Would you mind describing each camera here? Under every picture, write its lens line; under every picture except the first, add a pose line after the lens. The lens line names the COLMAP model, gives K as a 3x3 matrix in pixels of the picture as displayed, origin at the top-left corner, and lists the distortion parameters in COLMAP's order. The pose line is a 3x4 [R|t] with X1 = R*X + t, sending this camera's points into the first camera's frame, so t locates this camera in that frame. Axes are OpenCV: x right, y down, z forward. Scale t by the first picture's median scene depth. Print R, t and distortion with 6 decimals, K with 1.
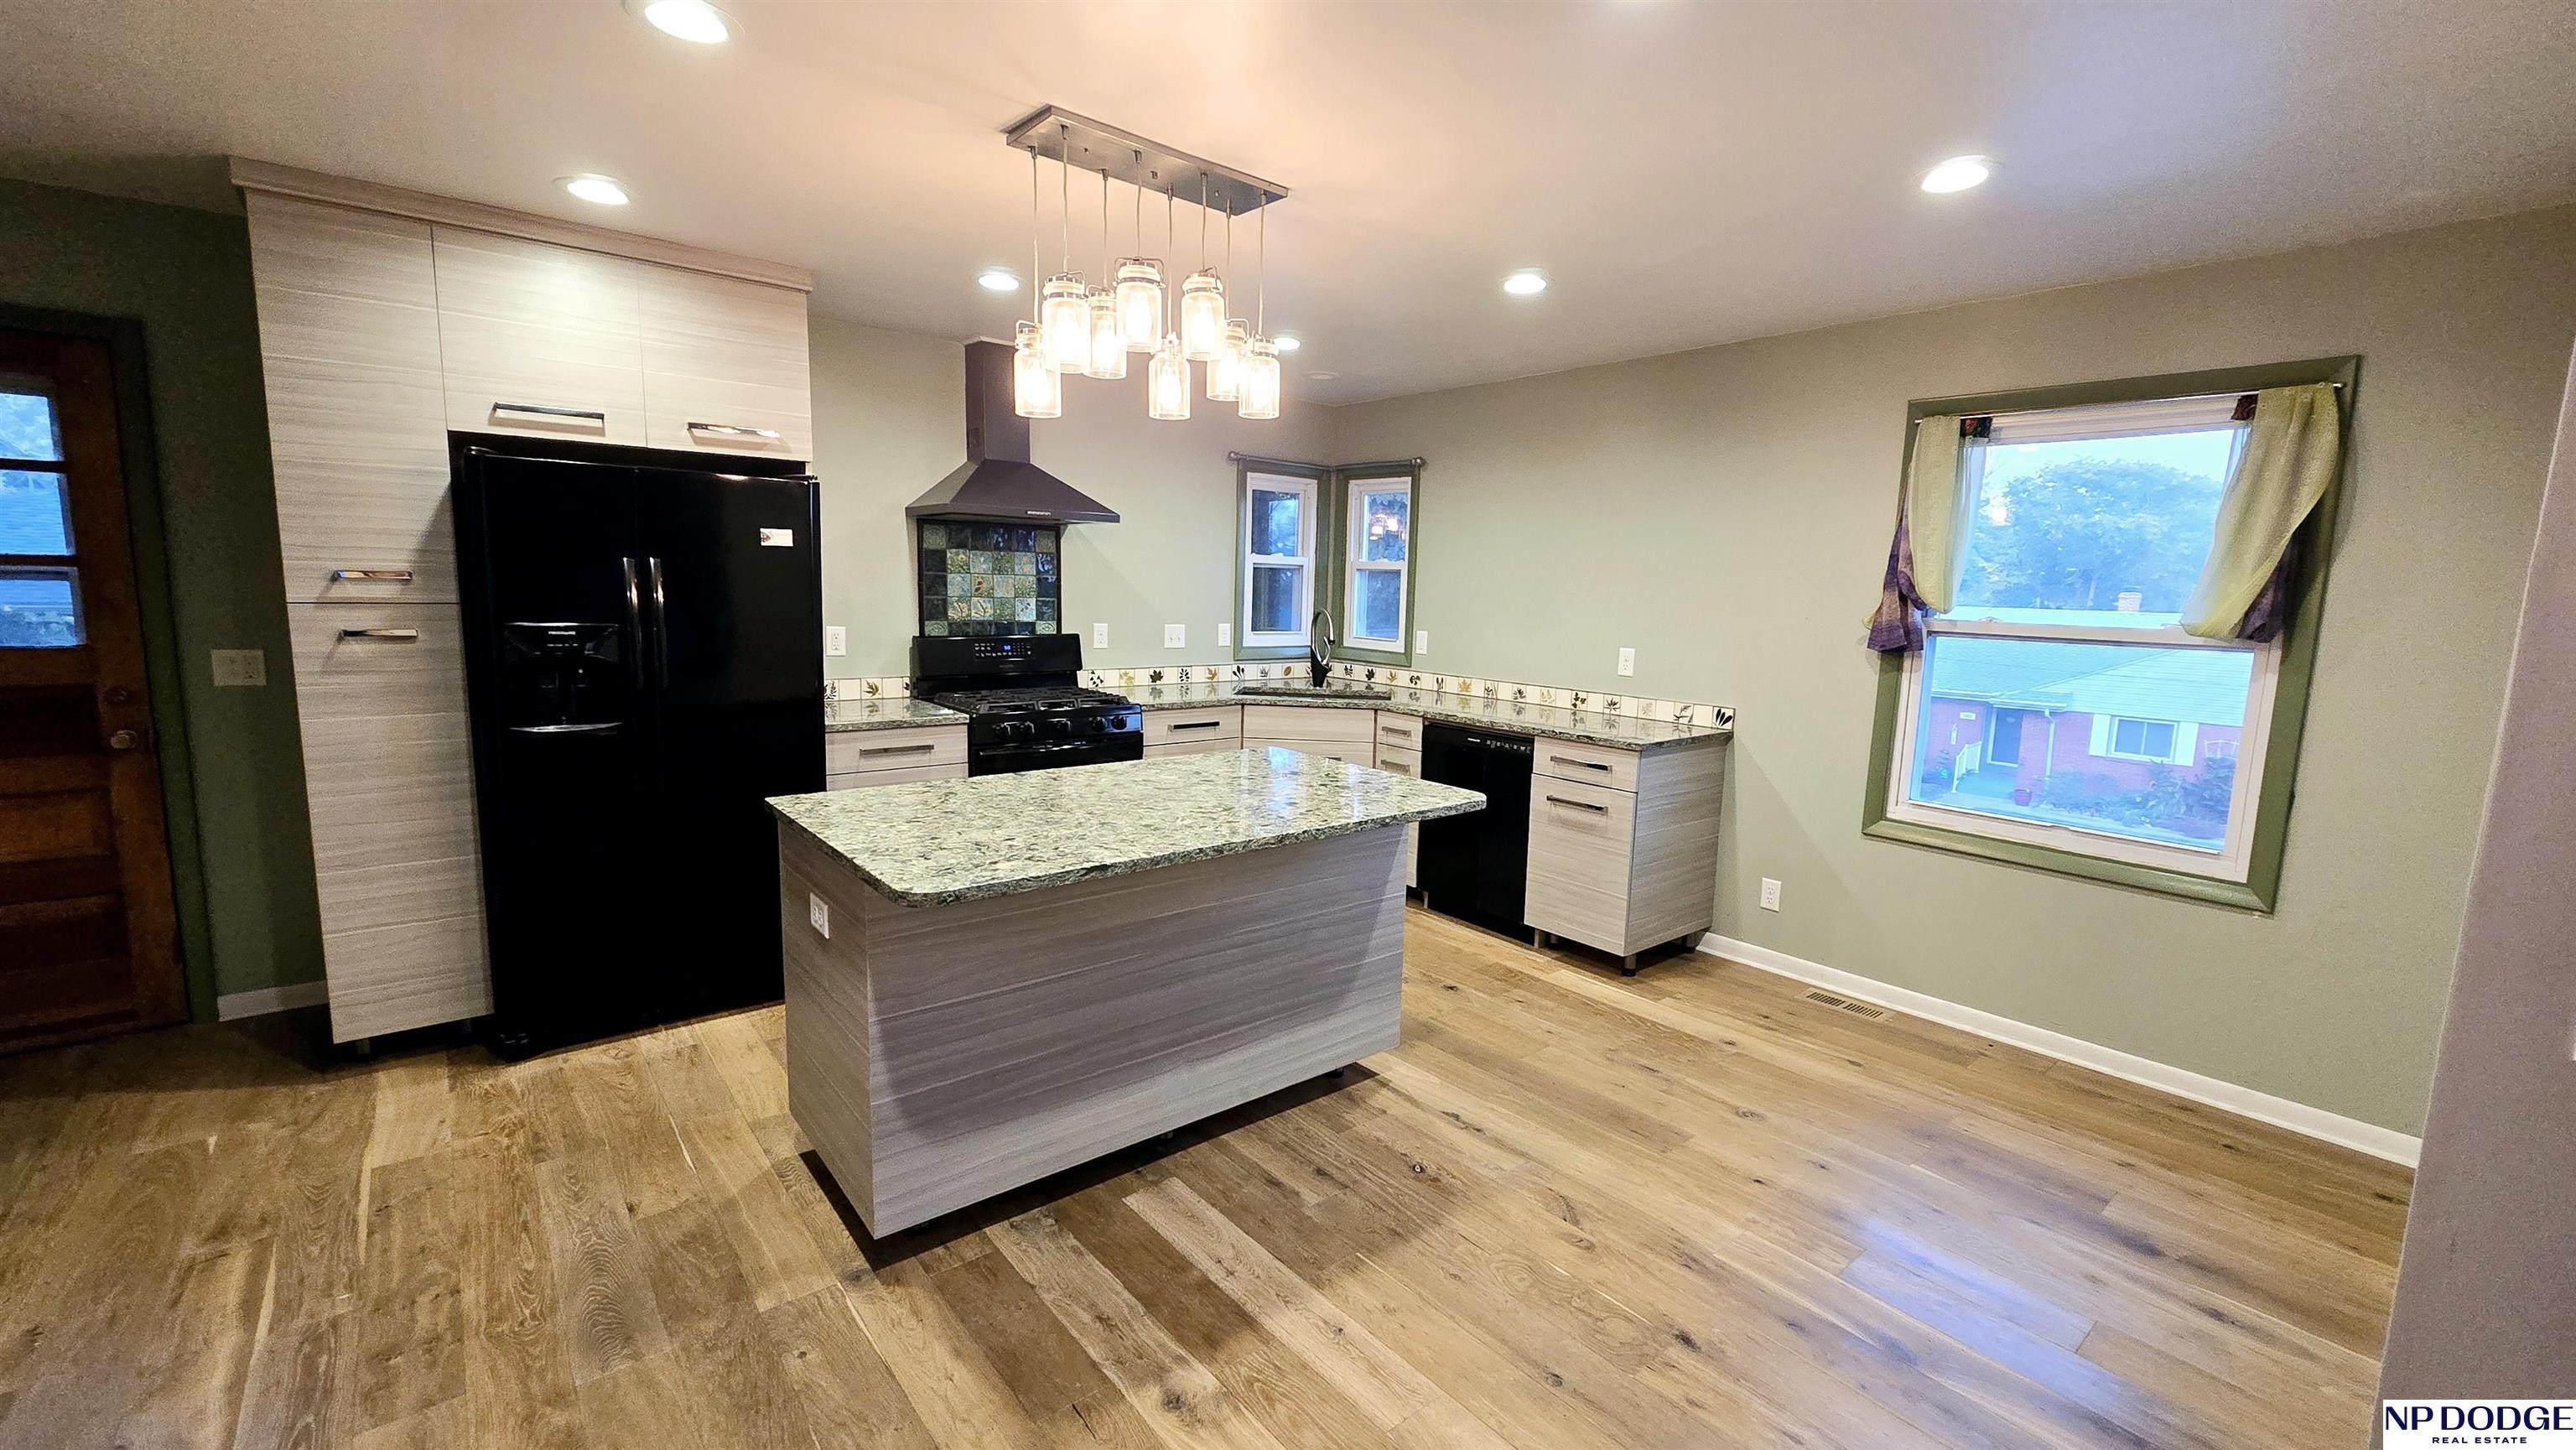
lens RADIAL K [[1048.2, 0, 1299.2], [0, 1048.2, 729.5], [0, 0, 1]] dist [-0.005017, 0.000264]
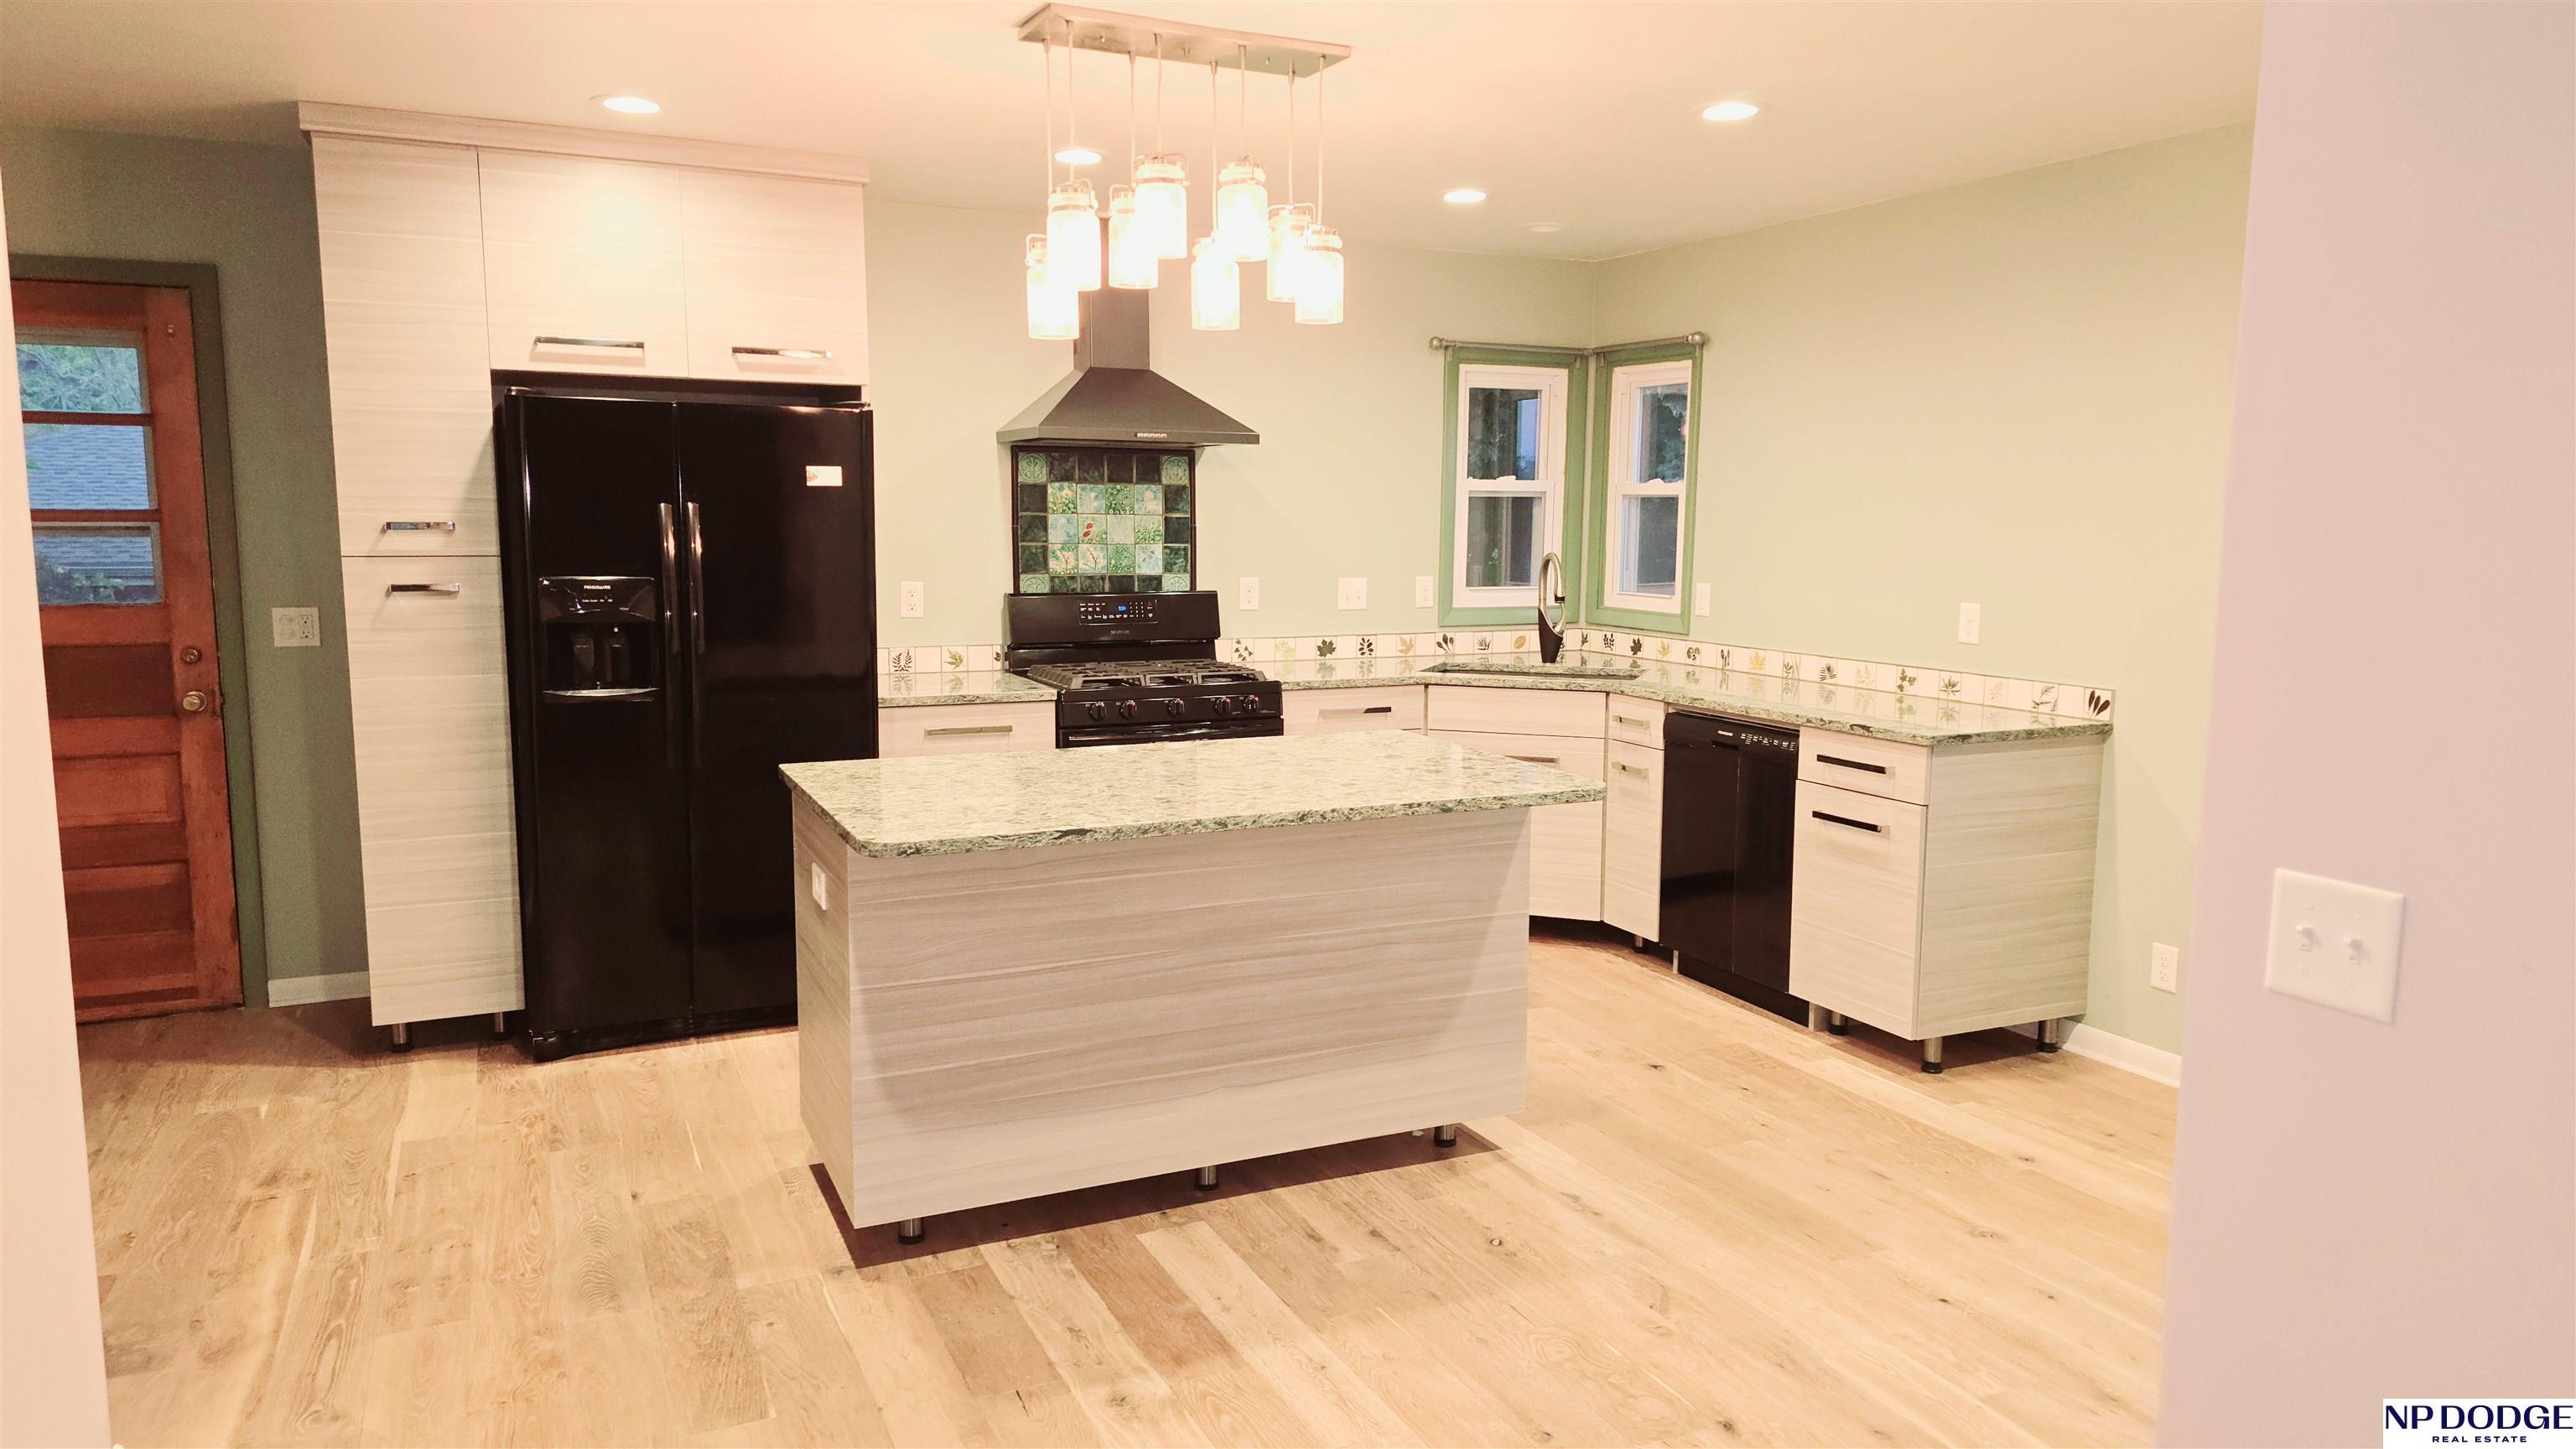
lens RADIAL K [[1675.5, 0, 1296.4], [0, 1675.5, 734.9], [0, 0, 1]] dist [0.076568, -0.079461]
pose [[0.967427, 0.014247, -0.252747, 0.237534], [-0.016873, 0.999824, -0.008223, 0.034791], [0.252586, 0.012220, 0.967497, -0.249348]]
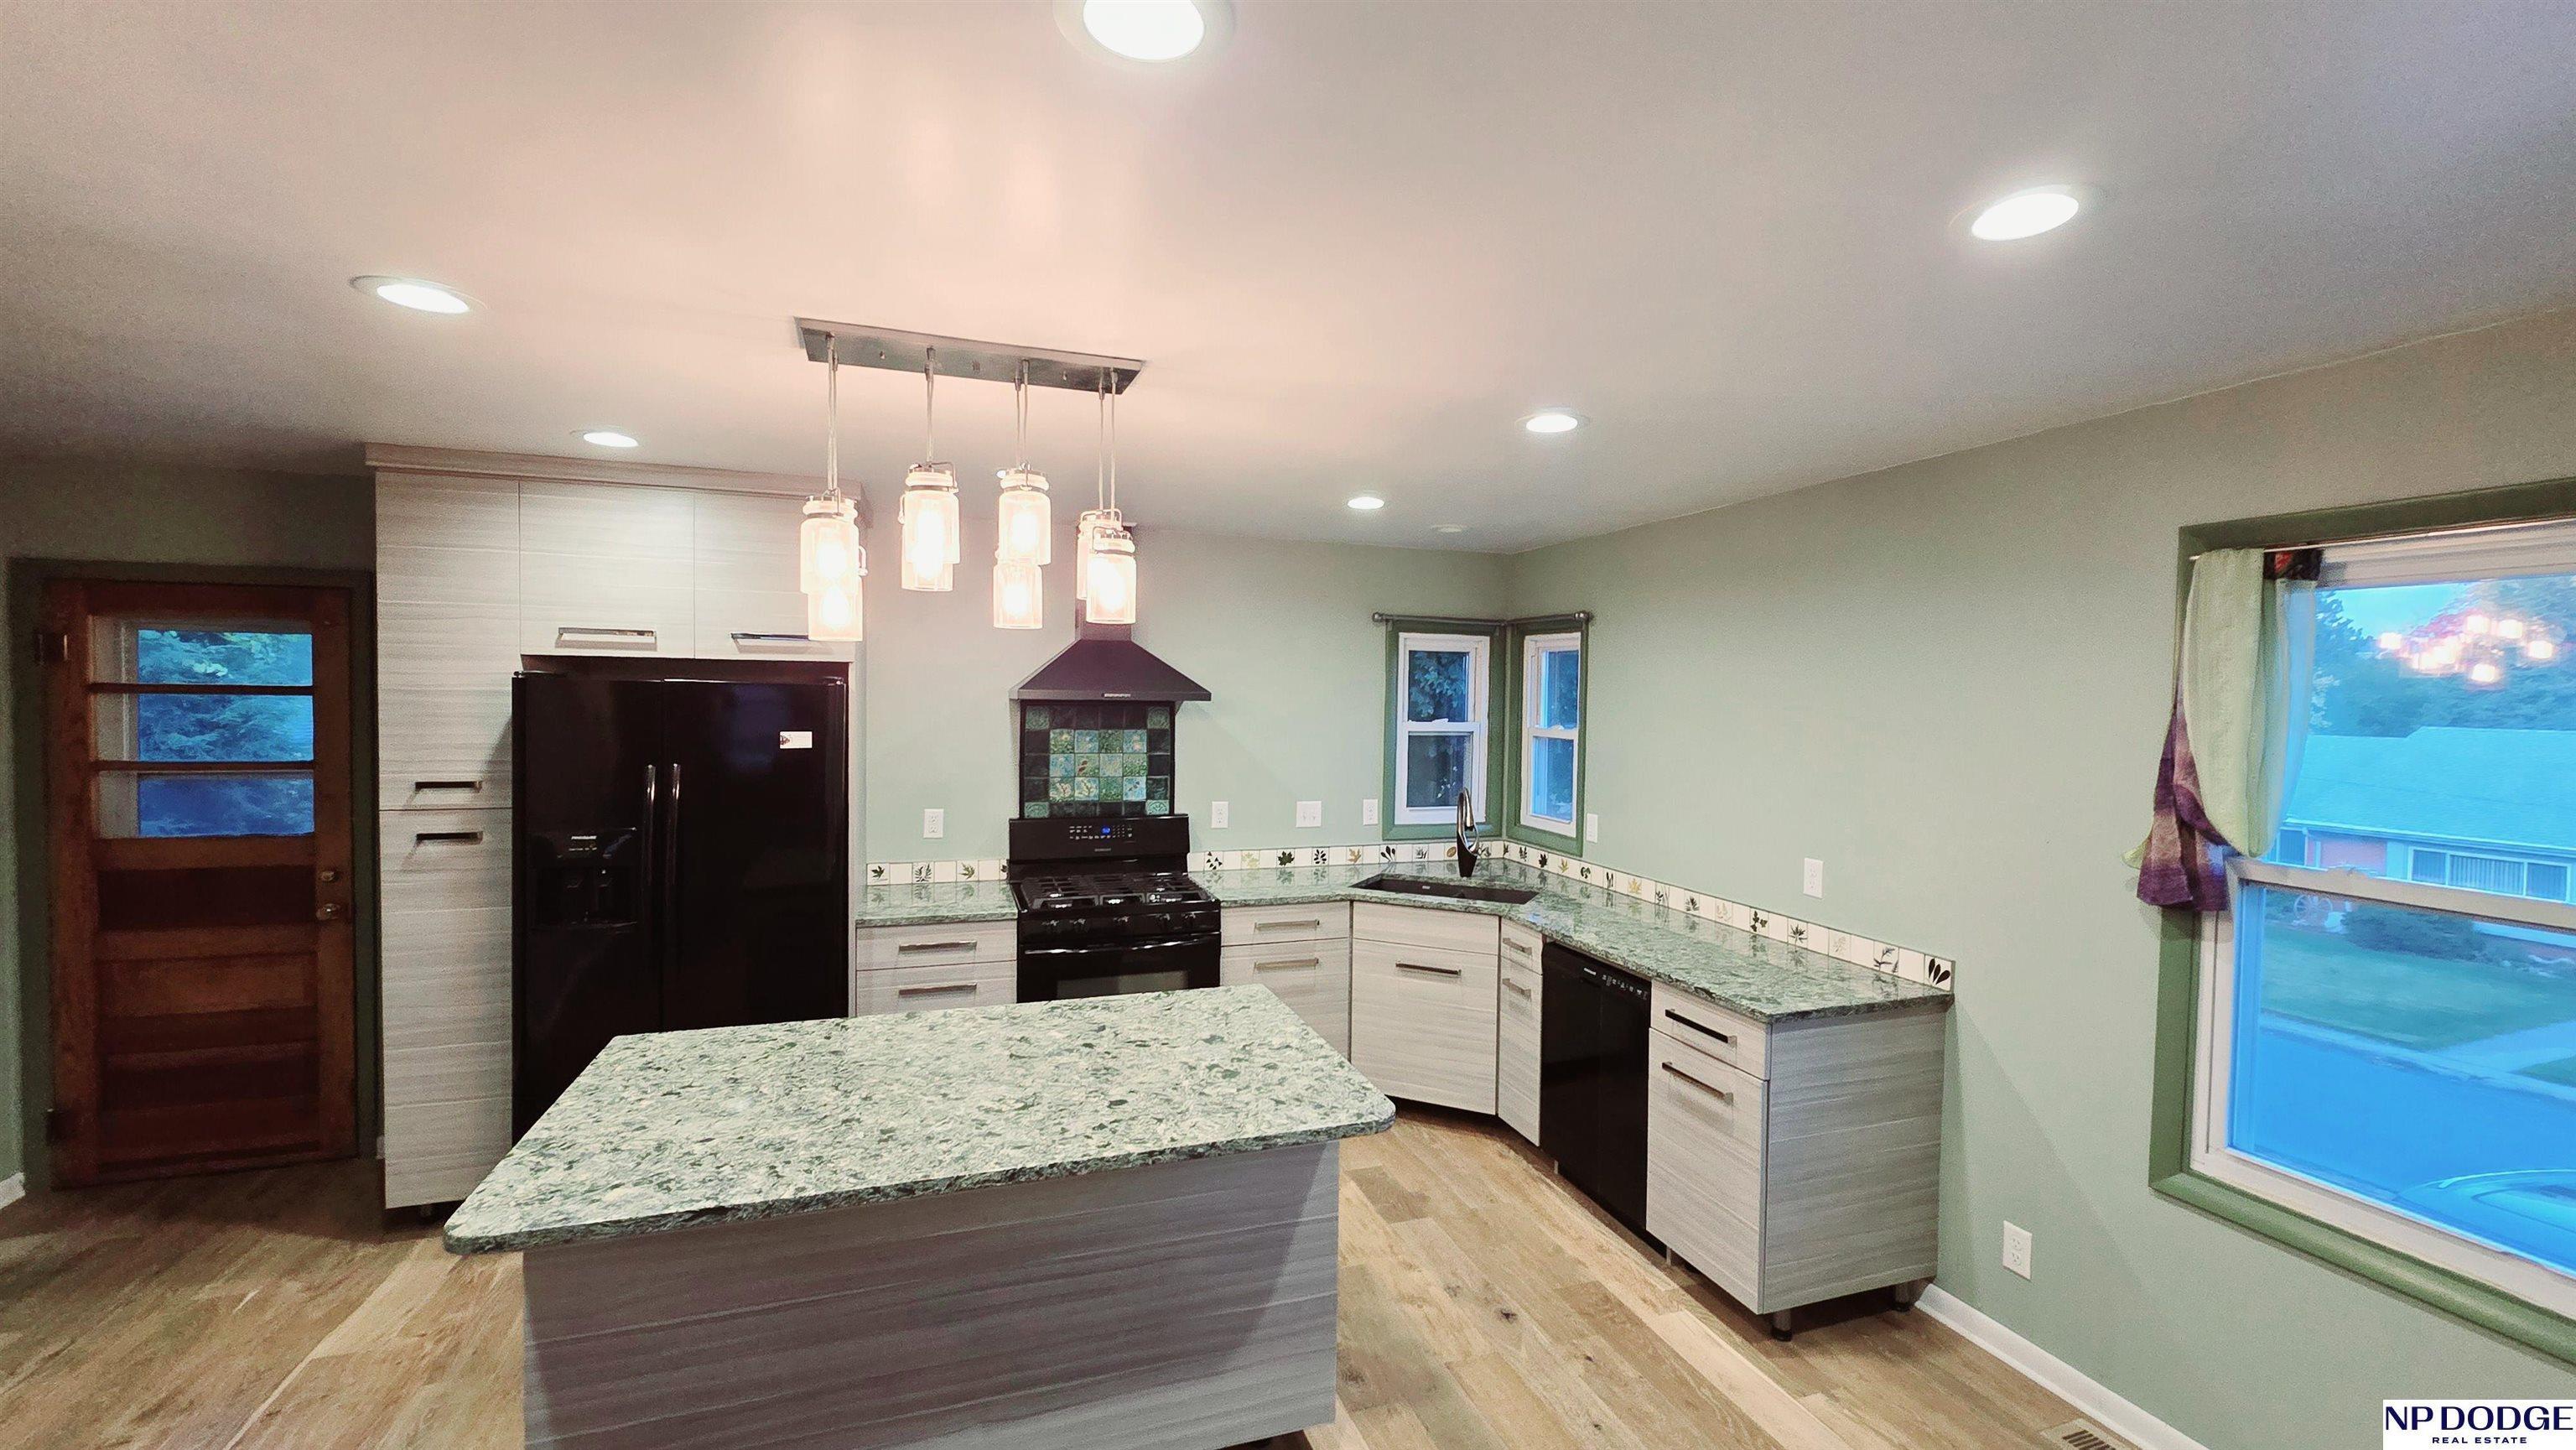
lens RADIAL K [[1051.1, 0, 1303.2], [0, 1051.1, 721.6], [0, 0, 1]] dist [-0.004700, -0.000425]
pose [[0.936820, -0.004137, -0.349788, 0.330485], [-0.038462, 0.992649, -0.114752, -0.106583], [0.347691, 0.120956, 0.929774, 0.228474]]
